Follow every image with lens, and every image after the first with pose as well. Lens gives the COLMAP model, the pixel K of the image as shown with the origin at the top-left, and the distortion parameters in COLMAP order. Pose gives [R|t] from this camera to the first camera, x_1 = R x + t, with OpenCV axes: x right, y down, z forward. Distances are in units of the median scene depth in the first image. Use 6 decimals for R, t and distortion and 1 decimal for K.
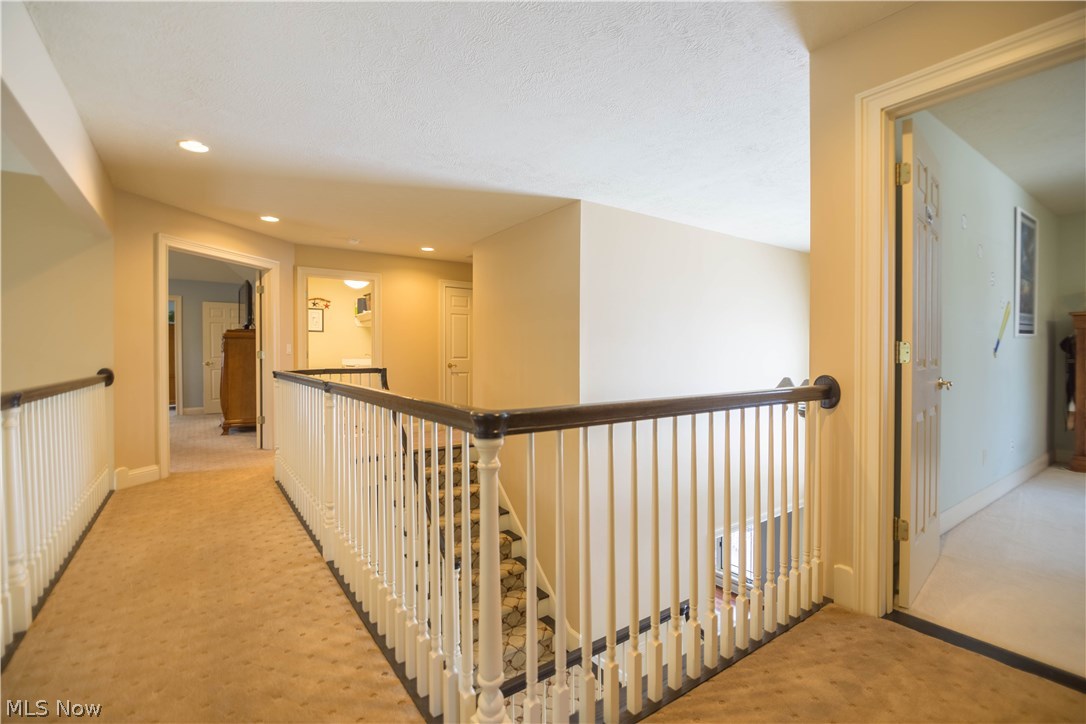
lens RADIAL K [[504.5, 0, 543.0], [0, 504.5, 362.0], [0, 0, 1]] dist [-0.003179, -0.000444]
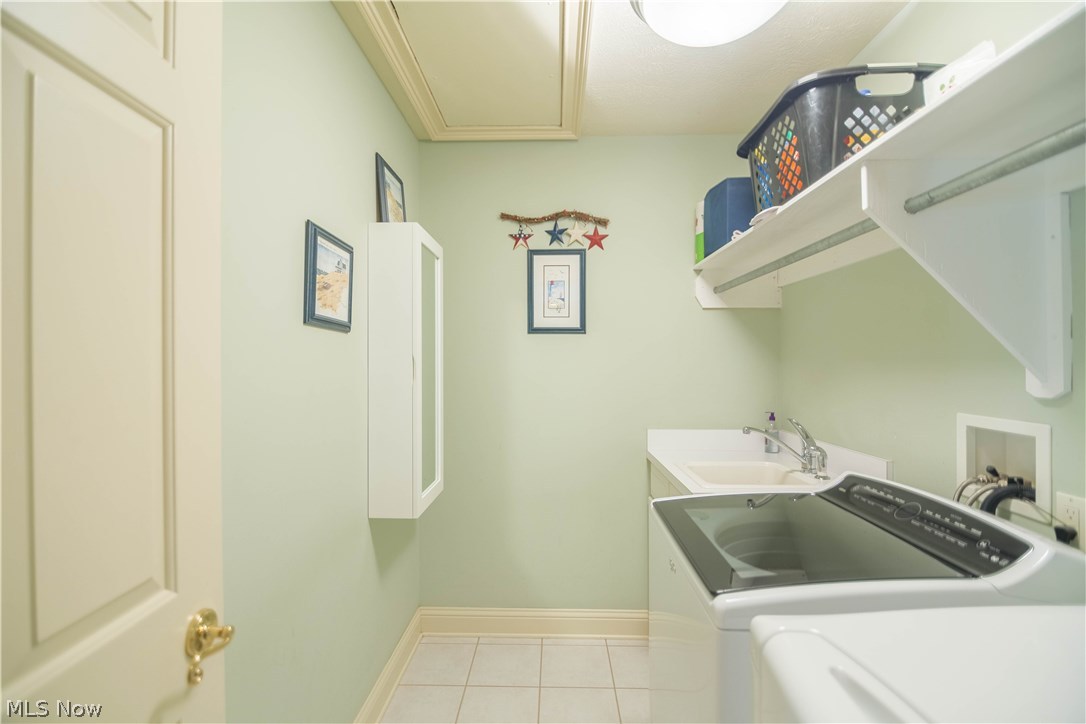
lens RADIAL K [[504.5, 0, 543.0], [0, 504.5, 362.0], [0, 0, 1]] dist [-0.003179, -0.000444]
pose [[0.808304, 0.001281, -0.588764, -0.321931], [-0.011562, 0.999839, -0.013698, -0.043455], [0.588652, 0.017879, 0.808189, 0.847702]]
